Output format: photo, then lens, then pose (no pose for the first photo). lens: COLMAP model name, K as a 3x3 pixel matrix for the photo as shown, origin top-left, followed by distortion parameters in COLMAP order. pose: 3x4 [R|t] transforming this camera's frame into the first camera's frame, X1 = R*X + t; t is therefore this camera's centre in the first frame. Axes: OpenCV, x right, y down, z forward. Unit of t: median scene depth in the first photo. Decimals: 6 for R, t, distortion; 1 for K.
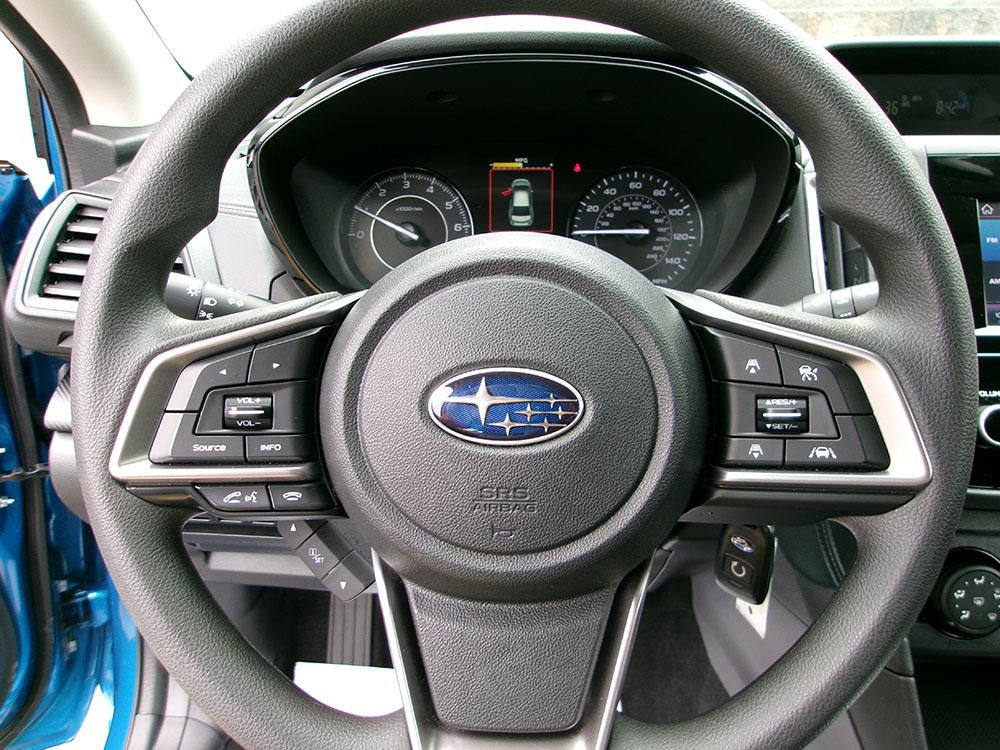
lens RADIAL K [[791.9, 0, 498.7], [0, 791.9, 374.4], [0, 0, 1]] dist [-0.021756, 0.031126]
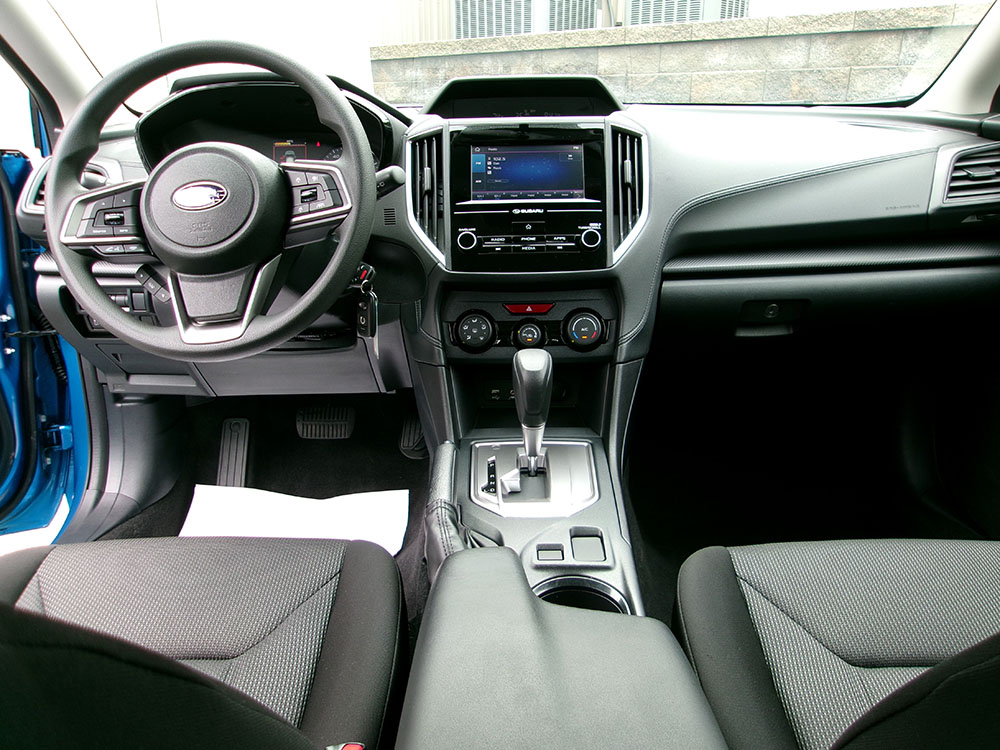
lens RADIAL K [[791.9, 0, 500.7], [0, 791.9, 375.0], [0, 0, 1]] dist [-0.021756, 0.031126]
pose [[0.999885, -0.013019, 0.007819, 0.496630], [0.013567, 0.997123, -0.074576, 0.424956], [-0.006826, 0.074673, 0.997185, -0.830675]]
